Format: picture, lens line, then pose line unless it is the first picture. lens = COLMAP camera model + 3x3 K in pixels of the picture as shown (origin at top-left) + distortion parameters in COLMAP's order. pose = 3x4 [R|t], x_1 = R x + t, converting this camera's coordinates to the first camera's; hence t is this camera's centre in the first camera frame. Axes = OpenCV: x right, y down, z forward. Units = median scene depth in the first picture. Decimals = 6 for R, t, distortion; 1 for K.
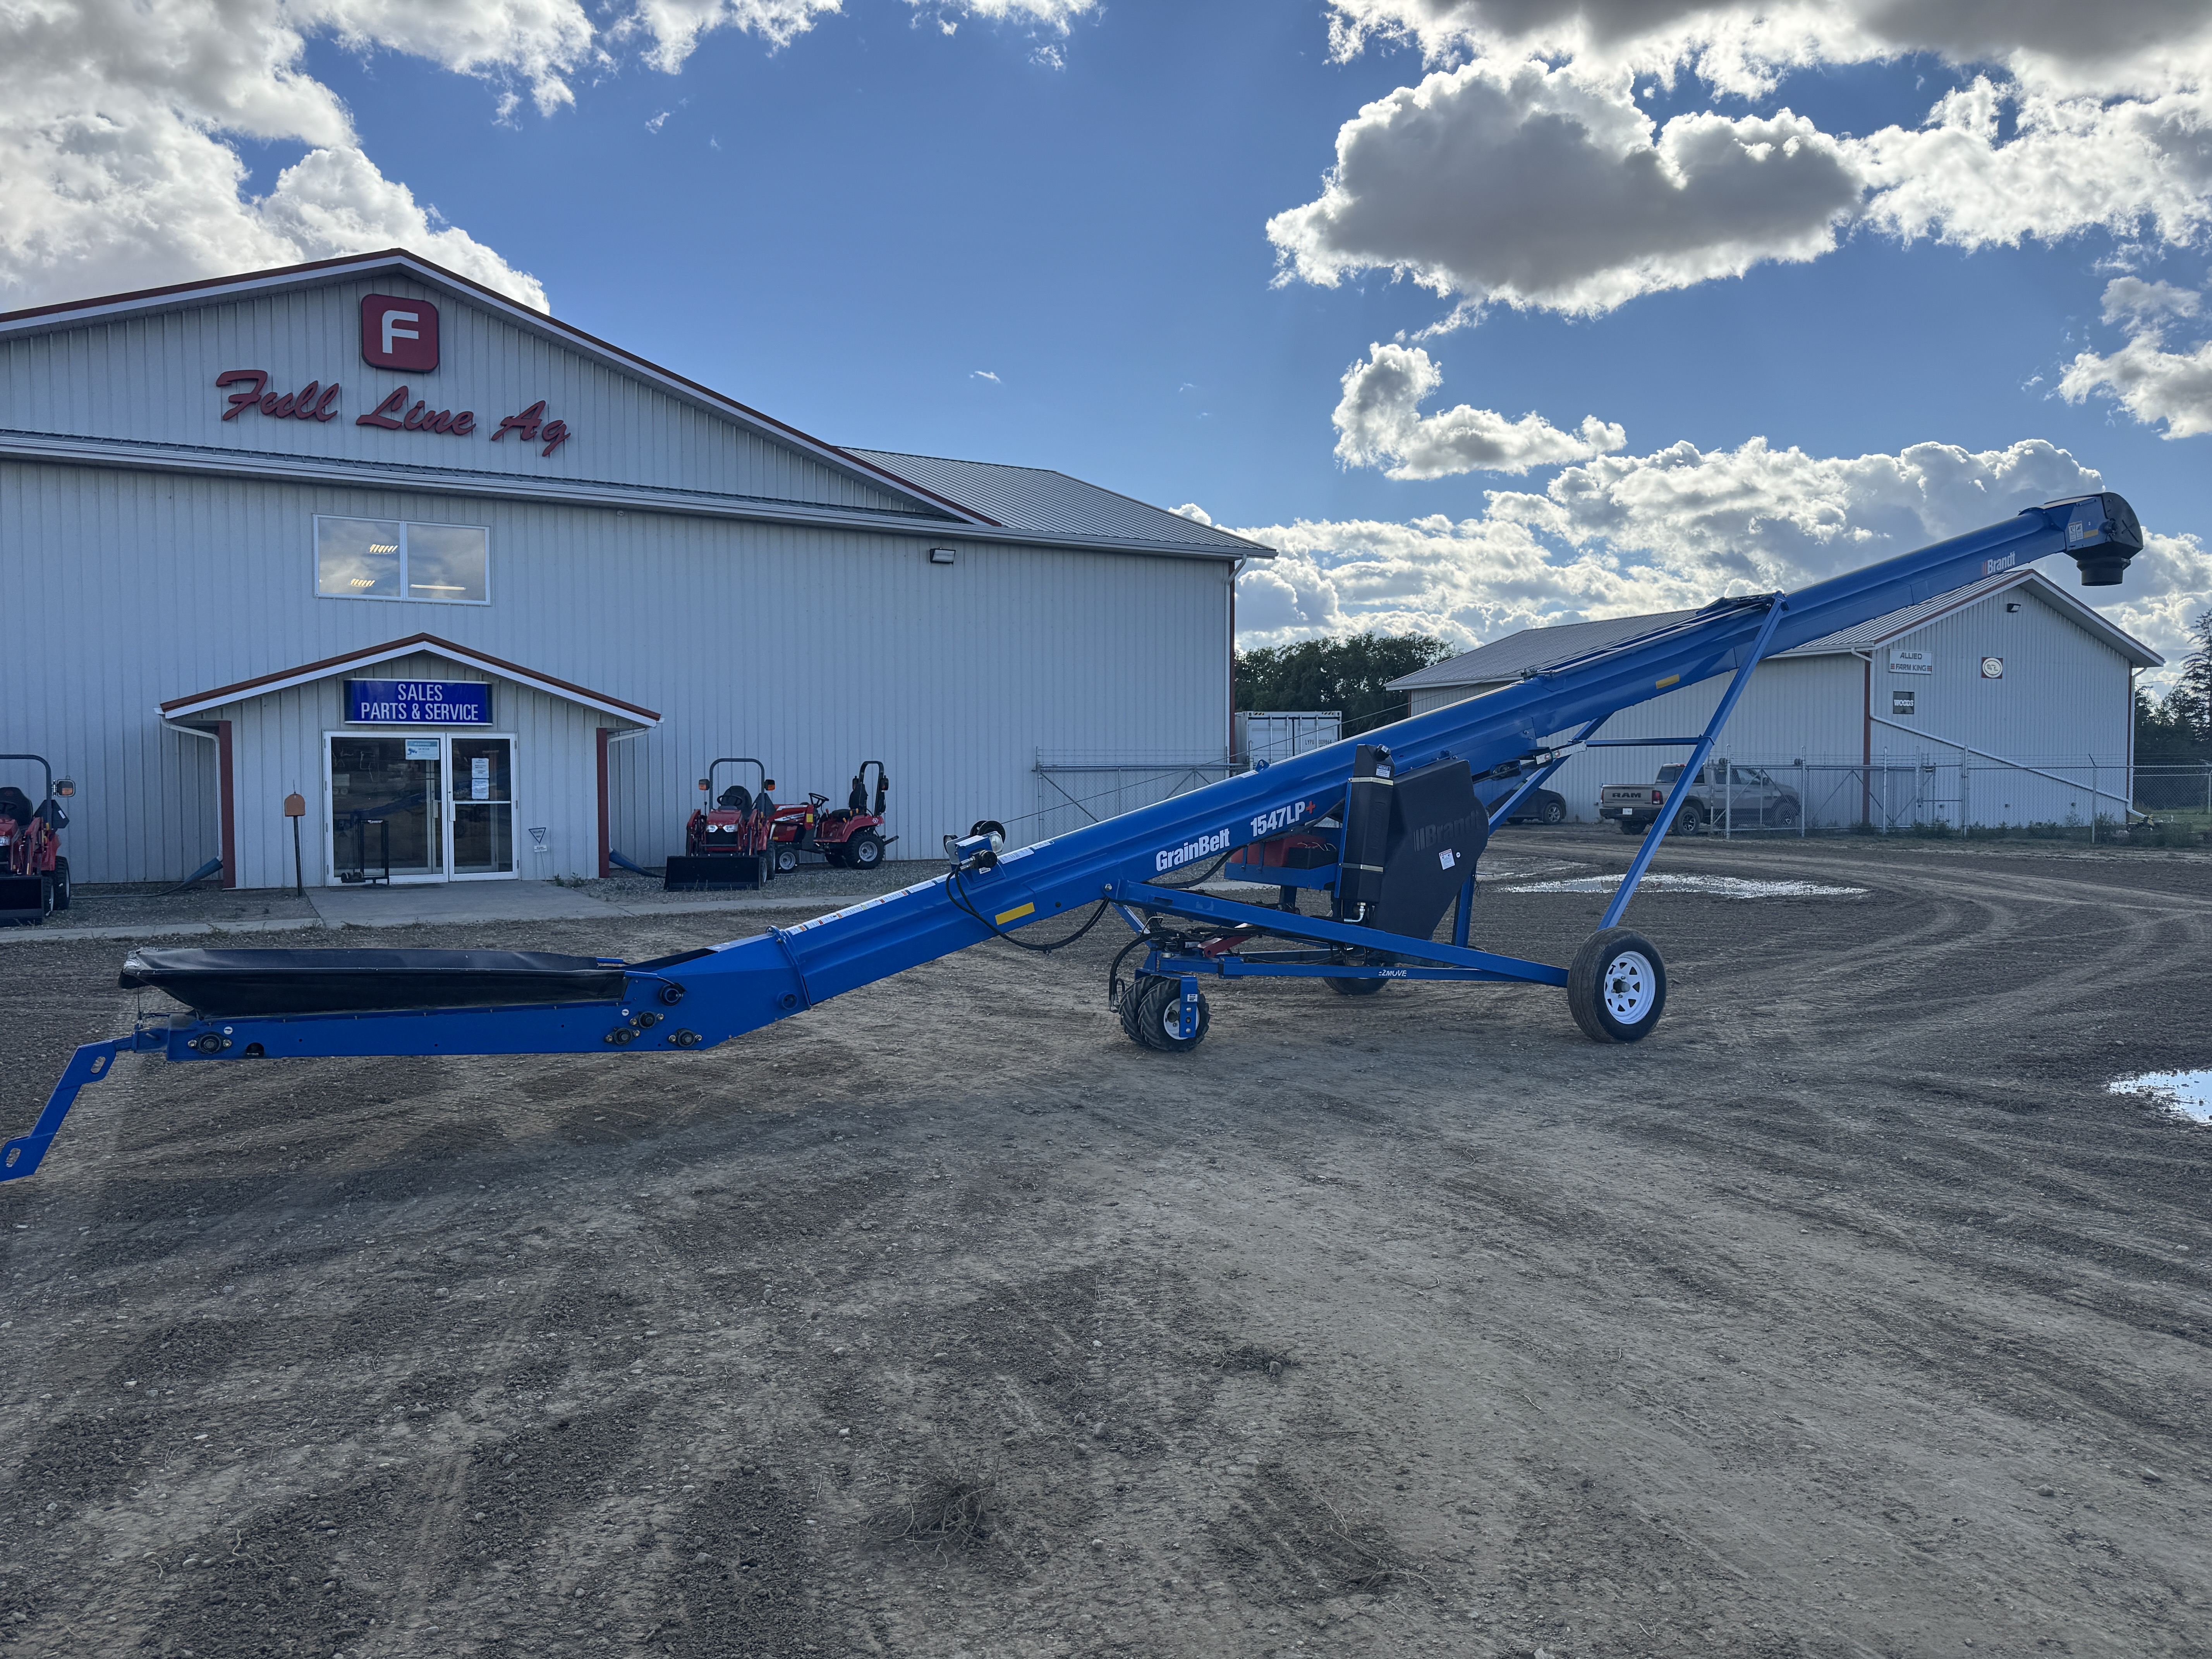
lens RADIAL K [[1543.9, 0, 1108.1], [0, 1543.9, 835.7], [0, 0, 1]] dist [0.098701, -0.136689]
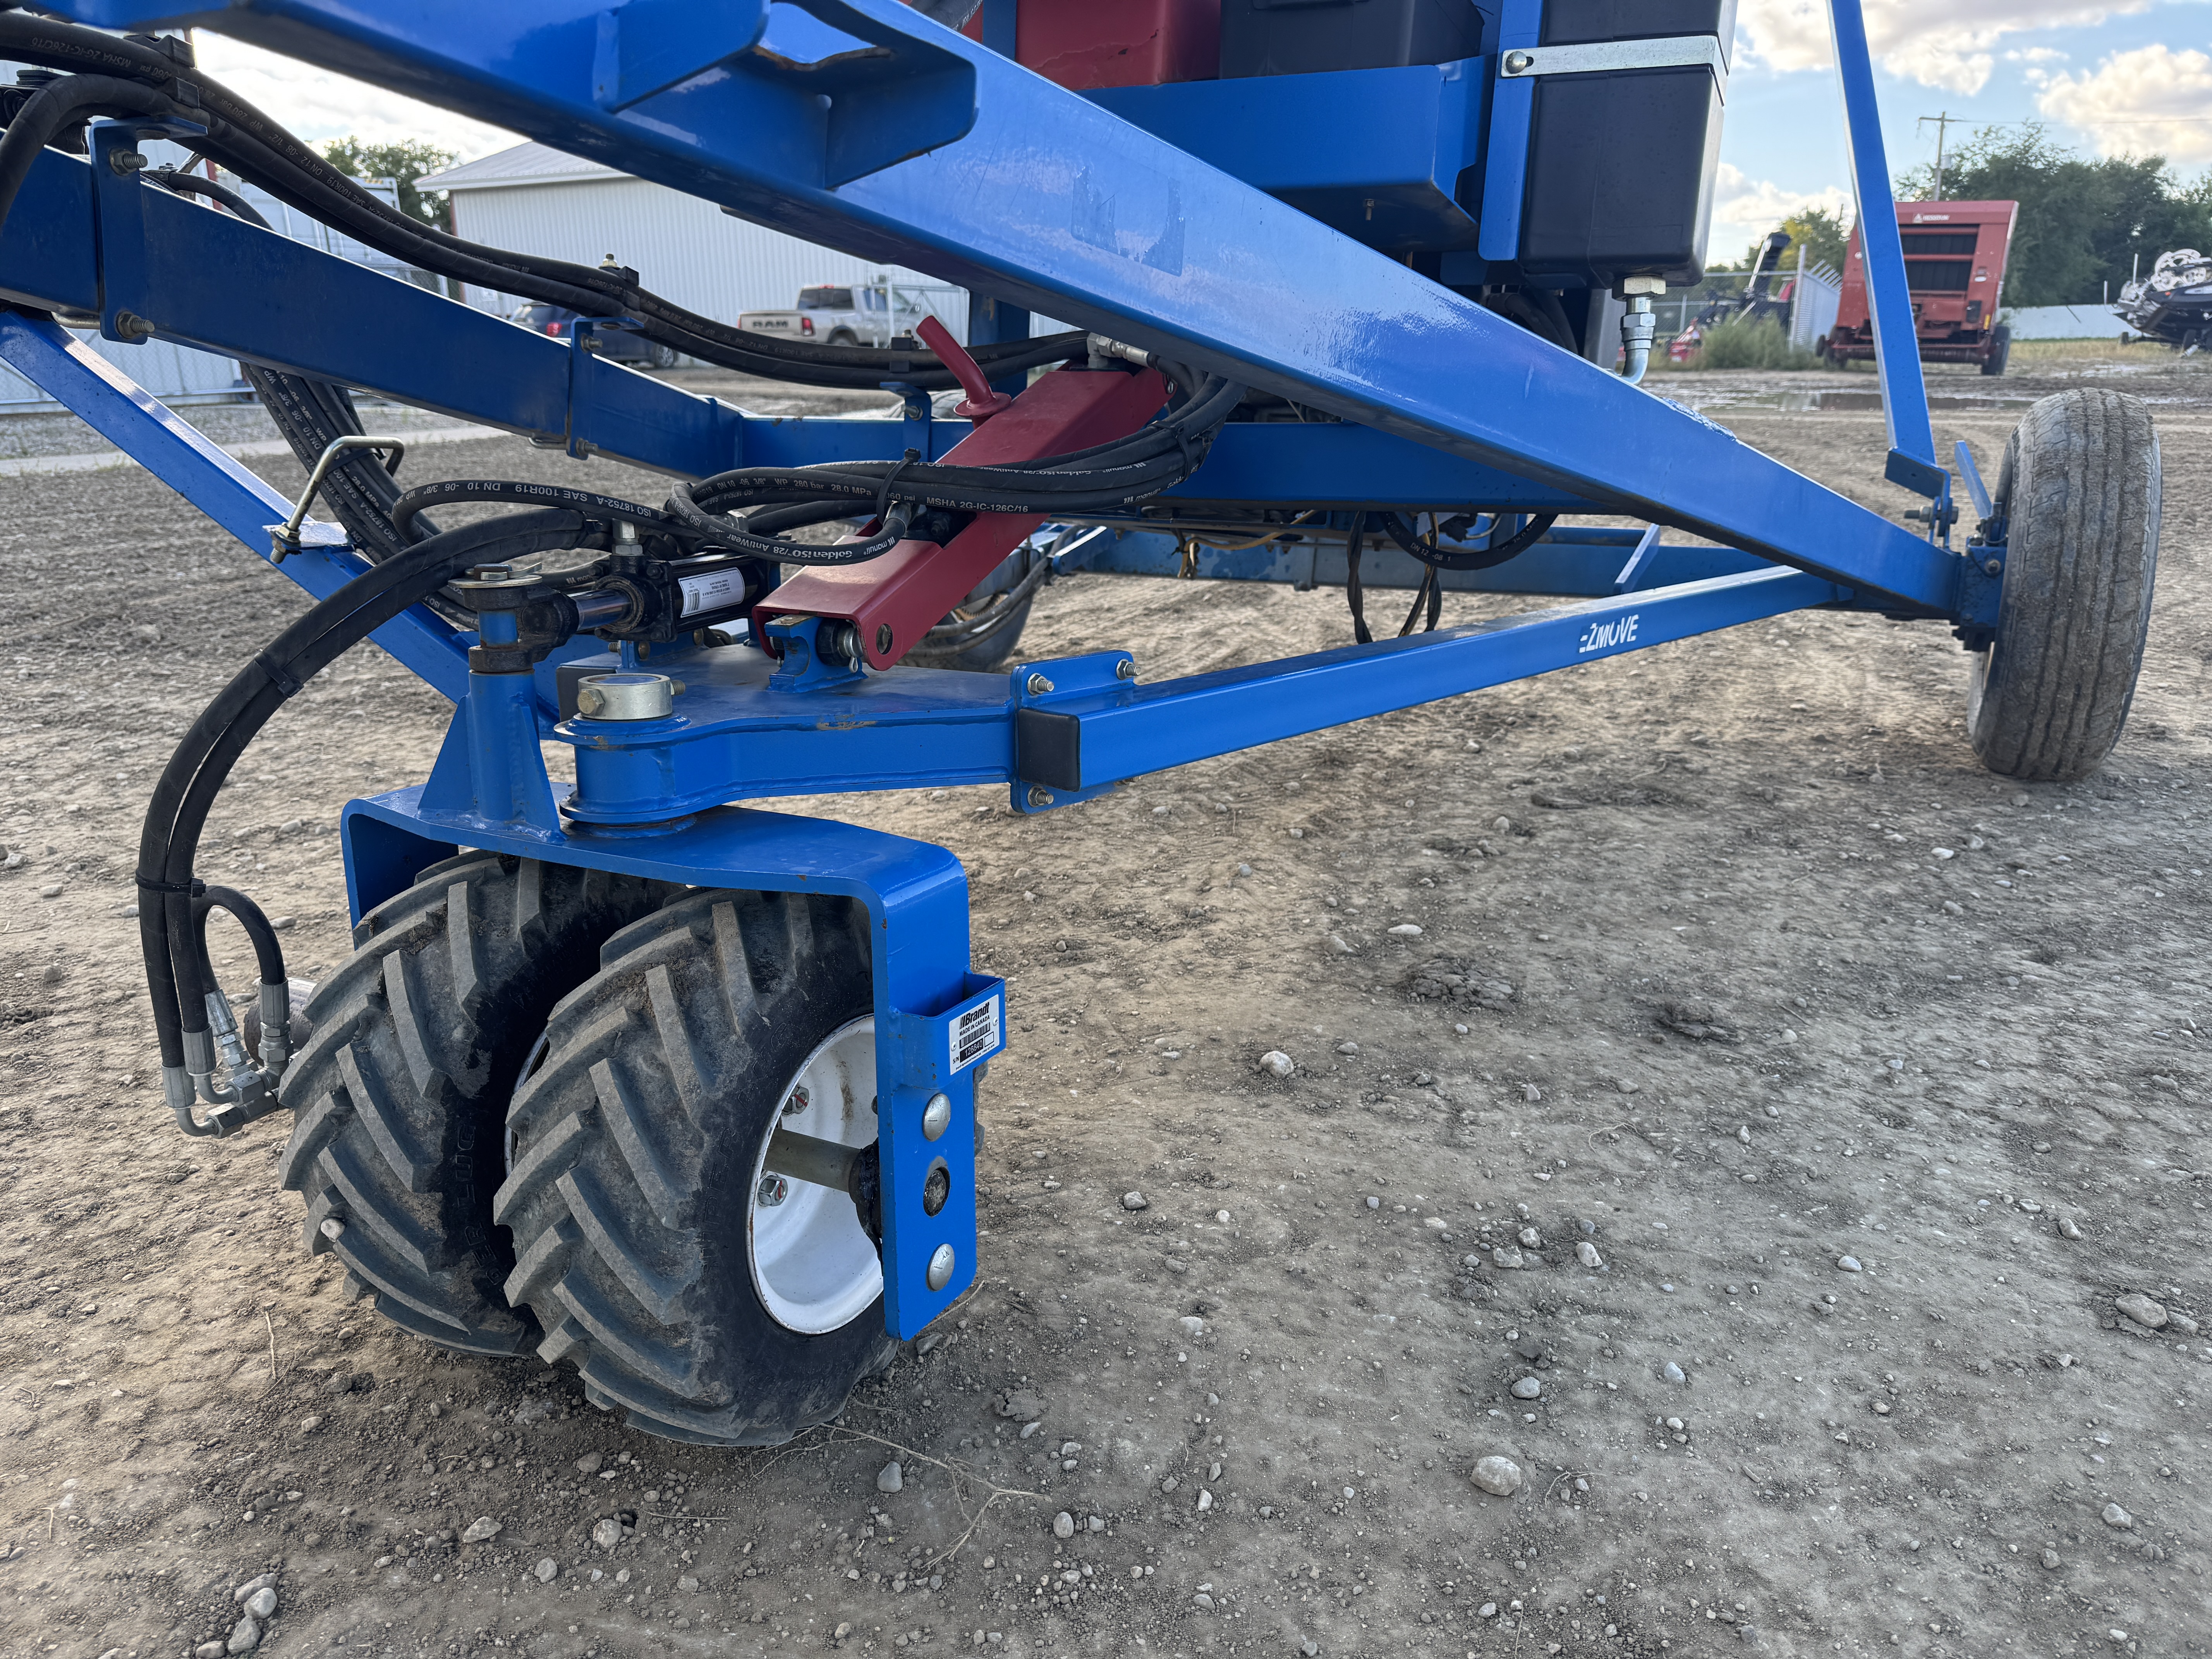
lens RADIAL K [[1588.1, 0, 1098.0], [0, 1588.1, 863.3], [0, 0, 1]] dist [0.005576, -0.007250]
pose [[0.835230, -0.179732, 0.519699, -0.000157], [0.028684, 0.958031, 0.285226, 0.011848], [-0.549152, -0.223323, 0.805332, 0.188704]]
